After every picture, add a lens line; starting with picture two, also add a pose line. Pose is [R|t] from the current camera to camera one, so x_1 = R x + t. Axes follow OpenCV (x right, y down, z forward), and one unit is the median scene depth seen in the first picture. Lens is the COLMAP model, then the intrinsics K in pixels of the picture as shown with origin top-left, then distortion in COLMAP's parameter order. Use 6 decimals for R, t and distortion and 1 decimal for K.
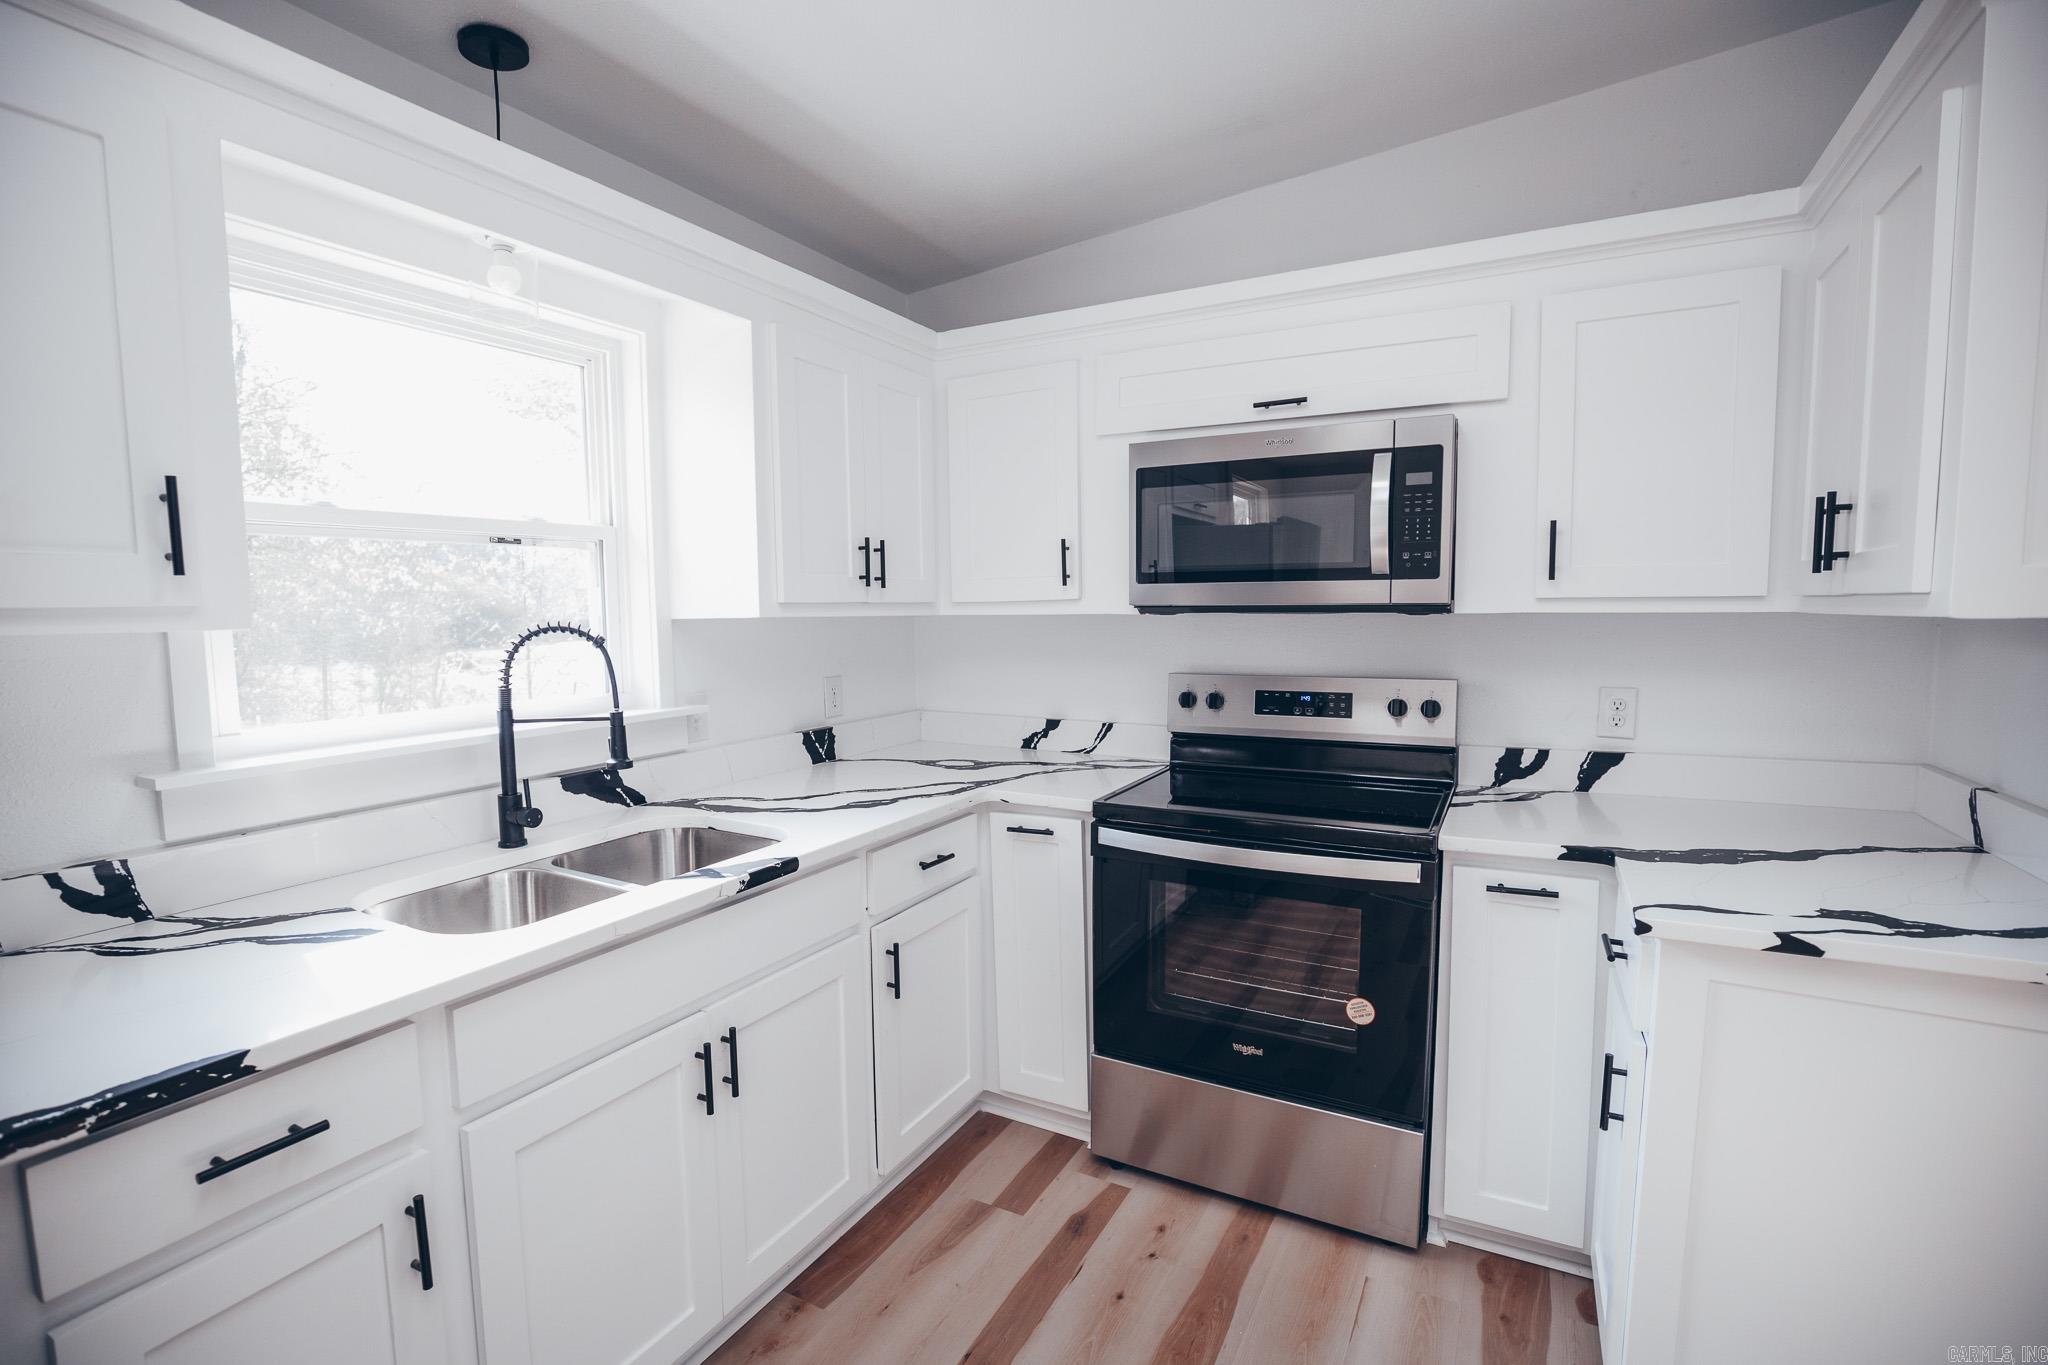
lens RADIAL K [[935.4, 0, 1004.7], [0, 935.4, 692.8], [0, 0, 1]] dist [-0.031602, 0.000493]
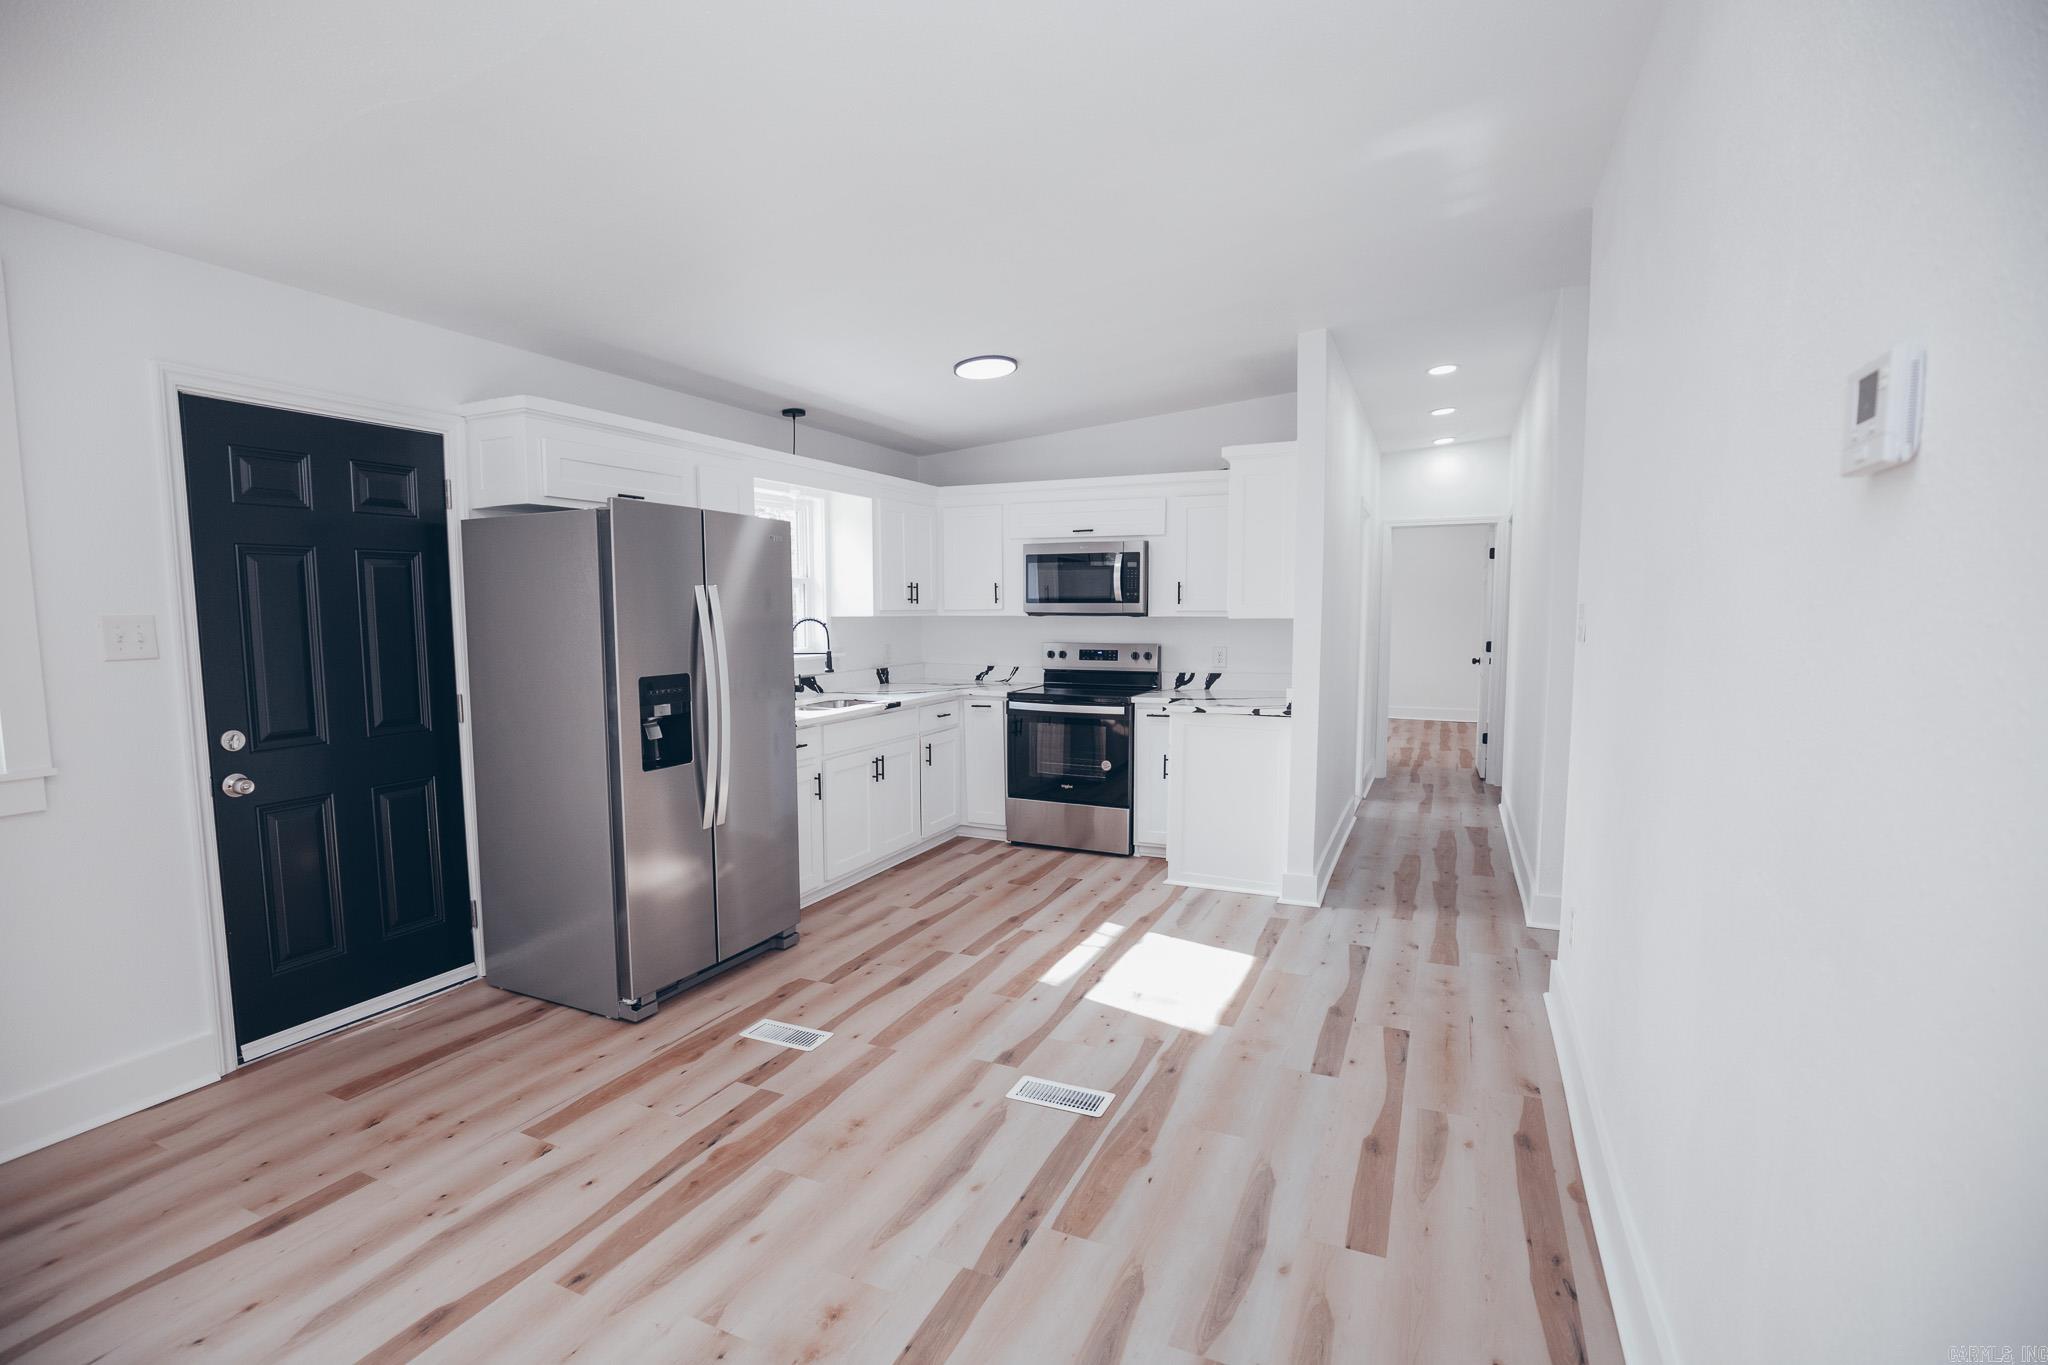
lens RADIAL K [[931.8, 0, 1001.4], [0, 931.8, 690.9], [0, 0, 1]] dist [-0.042775, 0.000008]
pose [[0.997838, 0.002168, 0.065681, -0.079592], [-0.002032, 0.999996, -0.002136, 0.115061], [-0.065685, 0.001998, 0.997838, -1.403411]]
